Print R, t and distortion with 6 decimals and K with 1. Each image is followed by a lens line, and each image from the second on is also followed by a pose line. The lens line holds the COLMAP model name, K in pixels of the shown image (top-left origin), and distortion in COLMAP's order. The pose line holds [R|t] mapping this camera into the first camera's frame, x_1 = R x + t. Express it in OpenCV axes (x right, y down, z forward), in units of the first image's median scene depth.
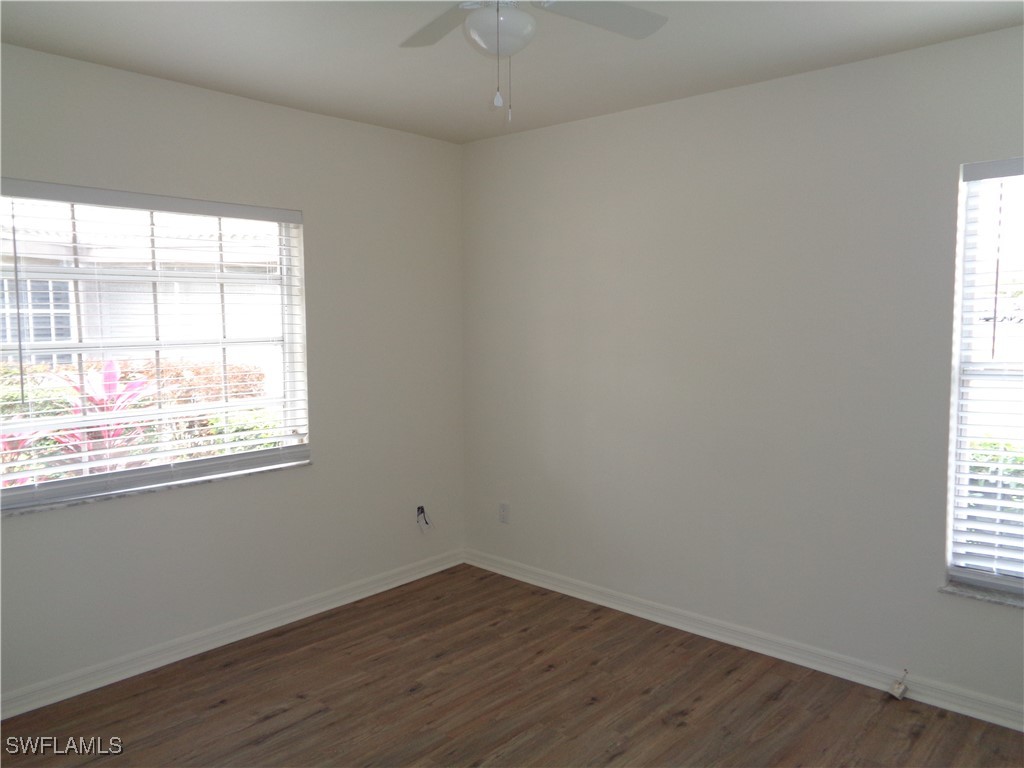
lens RADIAL K [[772.2, 0, 513.1], [0, 772.2, 381.5], [0, 0, 1]] dist [0.006479, 0.004639]
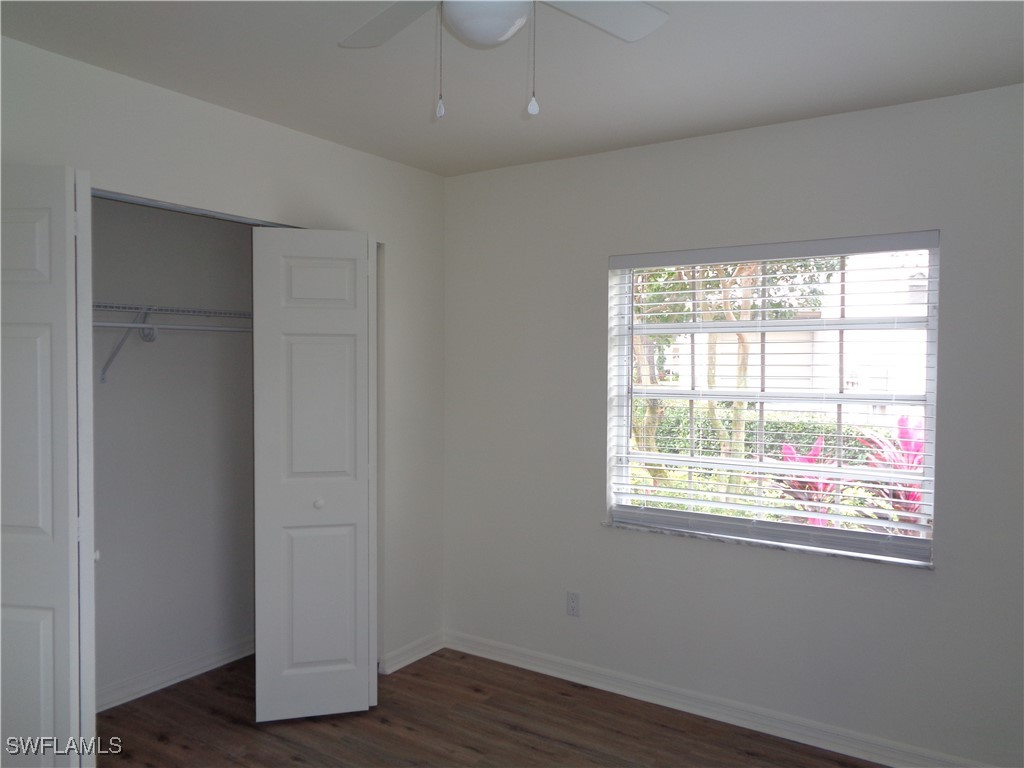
lens RADIAL K [[781.8, 0, 512.0], [0, 781.8, 384.0], [0, 0, 1]] dist [0.000707, 0.009288]
pose [[0.156943, 0.032590, -0.987070, 0.466699], [-0.094633, 0.995353, 0.017817, -0.050875], [0.983063, 0.090613, 0.159297, 0.536054]]
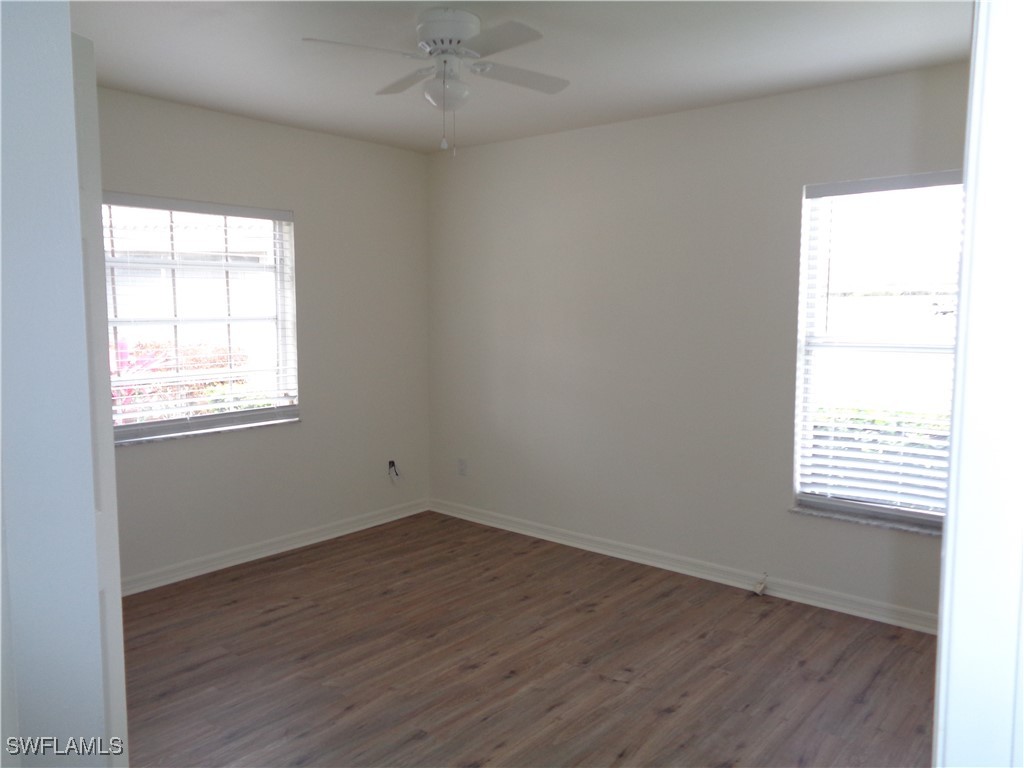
lens RADIAL K [[772.2, 0, 513.1], [0, 772.2, 381.5], [0, 0, 1]] dist [0.006479, 0.004639]
pose [[0.999380, 0.003530, 0.035043, 0.032112], [-0.004087, 0.999866, 0.015835, 0.027750], [-0.034982, -0.015968, 0.999260, -0.246524]]
